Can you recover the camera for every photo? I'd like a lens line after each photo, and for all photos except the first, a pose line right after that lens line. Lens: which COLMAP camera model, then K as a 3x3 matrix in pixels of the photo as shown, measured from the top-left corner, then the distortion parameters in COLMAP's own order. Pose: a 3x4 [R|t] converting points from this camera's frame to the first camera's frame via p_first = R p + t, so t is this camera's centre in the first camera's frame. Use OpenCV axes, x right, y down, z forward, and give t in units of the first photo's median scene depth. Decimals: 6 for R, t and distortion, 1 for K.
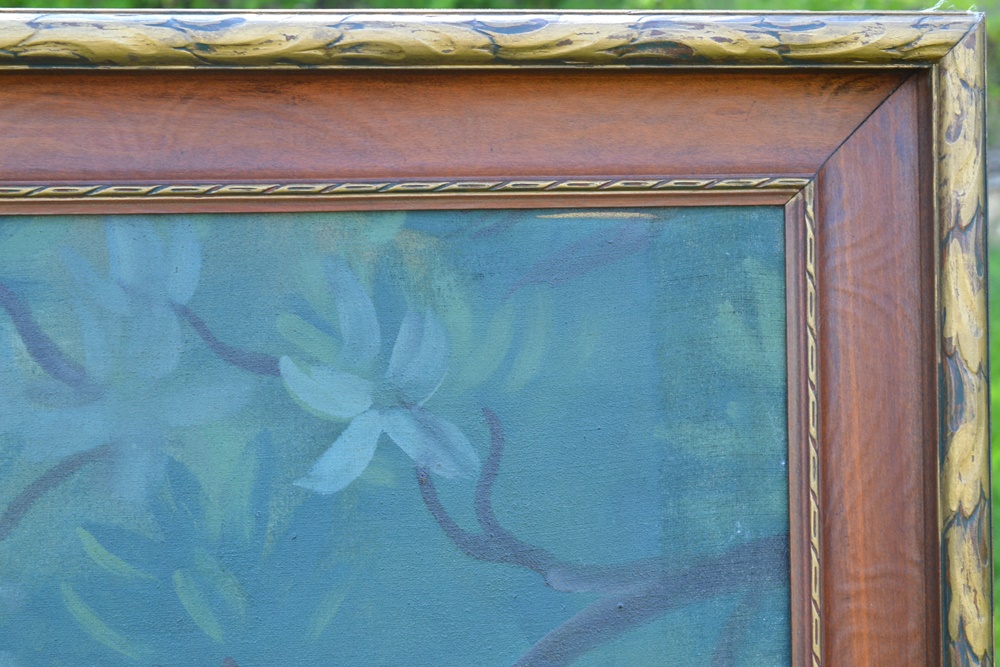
lens RADIAL K [[1781.2, 0, 500.0], [0, 1781.2, 333.5], [0, 0, 1]] dist [-0.012459, 0.086566]
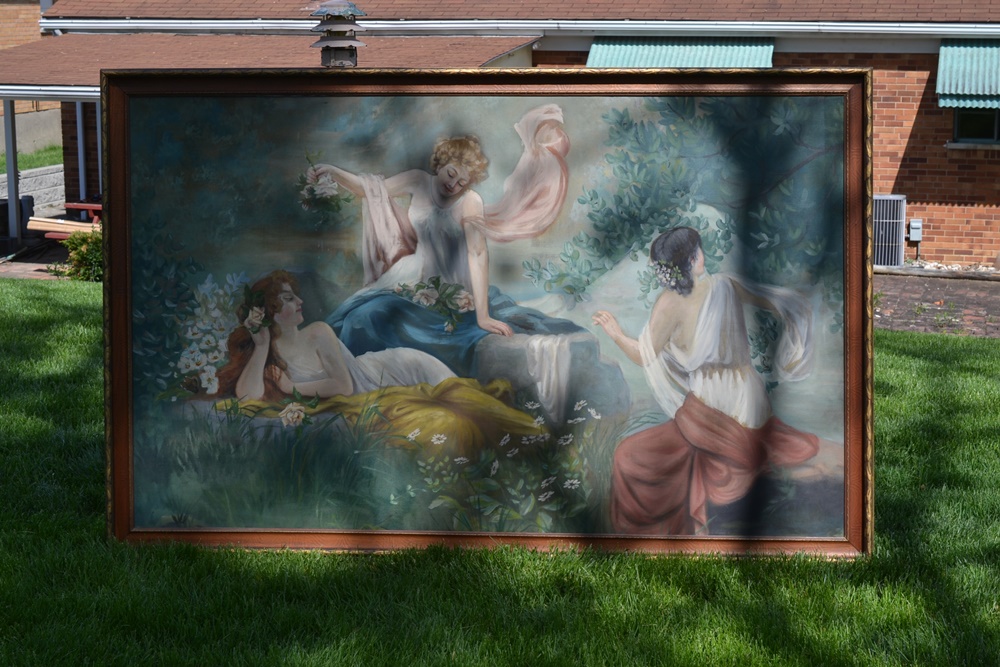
lens RADIAL K [[1781.2, 0, 500.0], [0, 1781.2, 333.5], [0, 0, 1]] dist [-0.012459, 0.086566]
pose [[0.984363, 0.022994, -0.174646, 0.074519], [-0.027645, 0.999324, -0.024245, 1.082859], [0.173970, 0.028694, 0.984333, -6.153640]]
